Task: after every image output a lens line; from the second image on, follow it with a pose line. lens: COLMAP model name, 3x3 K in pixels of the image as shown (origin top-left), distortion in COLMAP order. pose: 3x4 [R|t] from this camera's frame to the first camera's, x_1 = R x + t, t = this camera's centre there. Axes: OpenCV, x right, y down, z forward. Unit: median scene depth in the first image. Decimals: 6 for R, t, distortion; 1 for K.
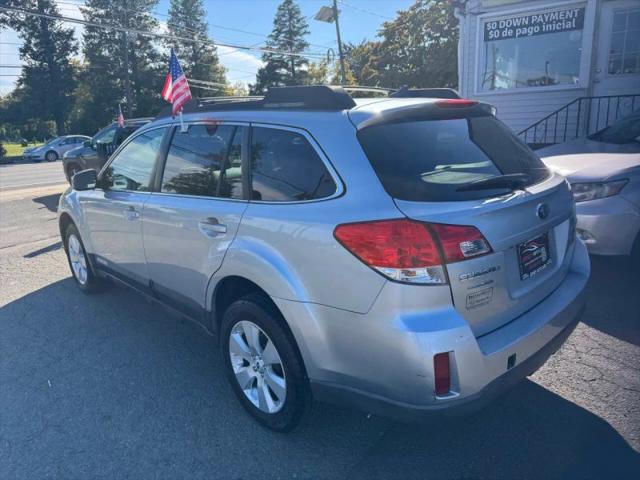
lens RADIAL K [[463.1, 0, 318.1], [0, 463.1, 236.8], [0, 0, 1]] dist [0.031772, -0.036763]
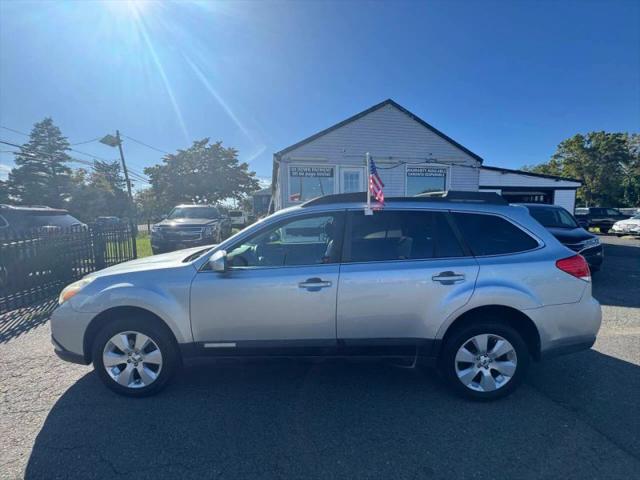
lens RADIAL K [[254.8, 0, 320.0], [0, 254.8, 240.0], [0, 0, 1]] dist [-0.001296, 0.000030]
pose [[0.691705, -0.043036, 0.720897, -0.377813], [0.154536, 0.983921, -0.089540, -0.045862], [-0.705452, 0.173340, 0.687234, 0.249264]]
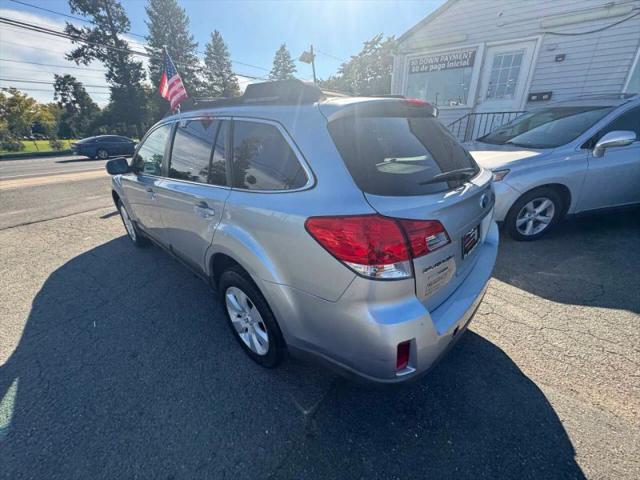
lens RADIAL K [[258.7, 0, 320.0], [0, 258.7, 240.0], [0, 0, 1]] dist [-0.002264, 0.000066]
pose [[0.997790, -0.006062, 0.066164, 0.007675], [-0.004588, 0.987163, 0.159648, -0.017793], [-0.066283, -0.159599, 0.984954, 0.109656]]
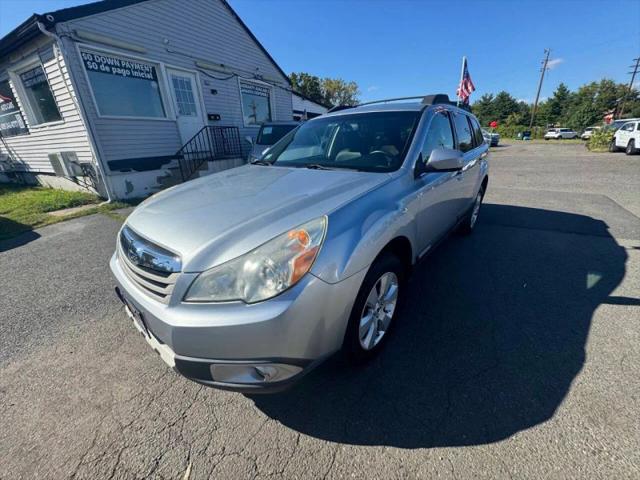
lens RADIAL K [[258.7, 0, 320.0], [0, 258.7, 240.0], [0, 0, 1]] dist [-0.002264, 0.000066]
pose [[-0.124351, -0.321808, 0.938604, -0.498808], [0.272512, 0.898494, 0.344160, -0.113196], [-0.954083, 0.298577, -0.024032, 0.653124]]
